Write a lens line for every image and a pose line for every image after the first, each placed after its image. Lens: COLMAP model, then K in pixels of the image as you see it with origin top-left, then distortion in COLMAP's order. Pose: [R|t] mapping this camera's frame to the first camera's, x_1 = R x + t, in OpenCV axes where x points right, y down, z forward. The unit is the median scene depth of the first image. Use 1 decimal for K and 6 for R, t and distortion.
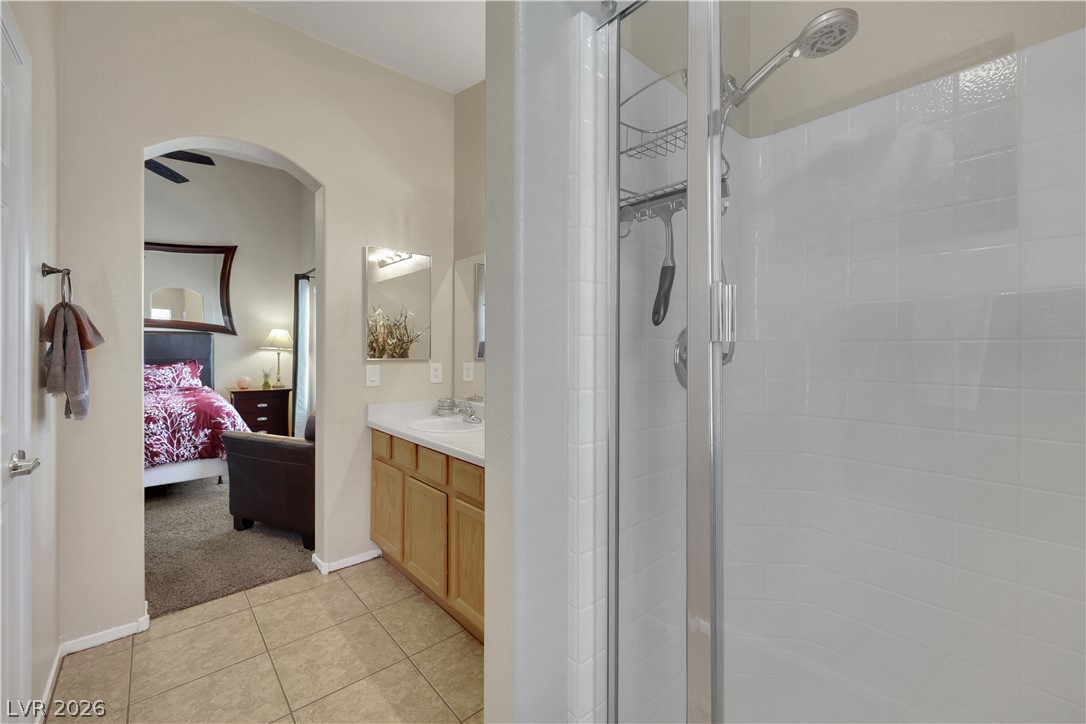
lens RADIAL K [[437.0, 0, 544.8], [0, 437.0, 360.0], [0, 0, 1]] dist [0.000452, 0.000071]
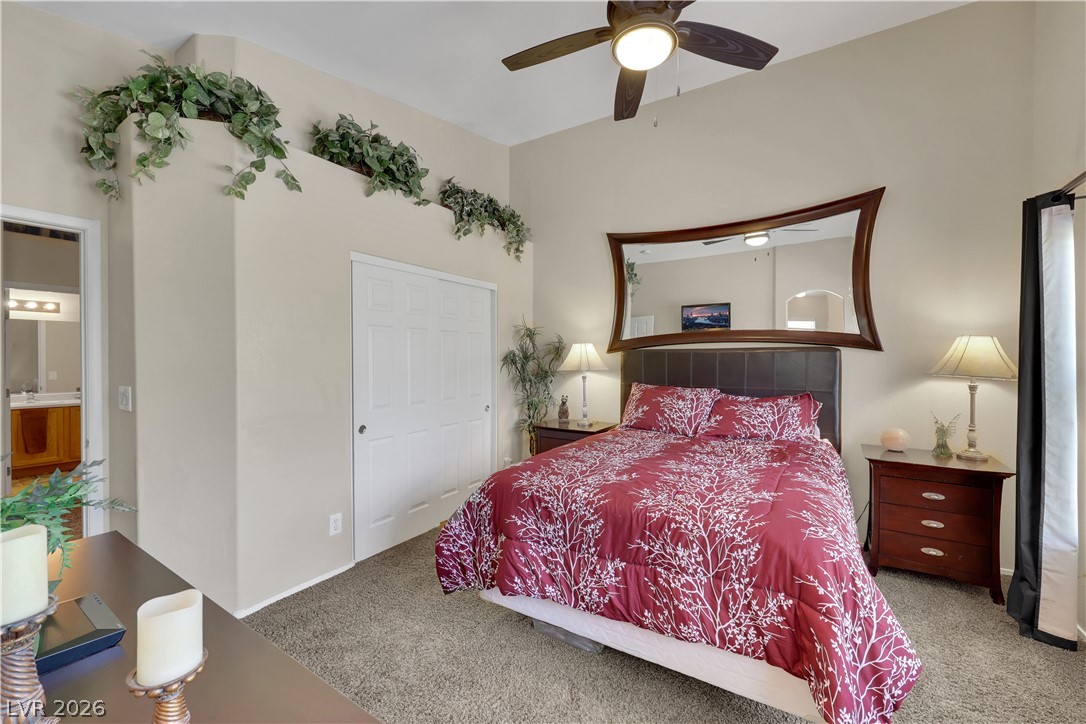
lens RADIAL K [[437.0, 0, 544.8], [0, 437.0, 360.0], [0, 0, 1]] dist [0.000452, 0.000071]
pose [[0.276913, 0.000591, -0.960895, -0.342324], [-0.022087, 0.999740, -0.005750, -0.037865], [0.960641, 0.022815, 0.276854, 0.513465]]
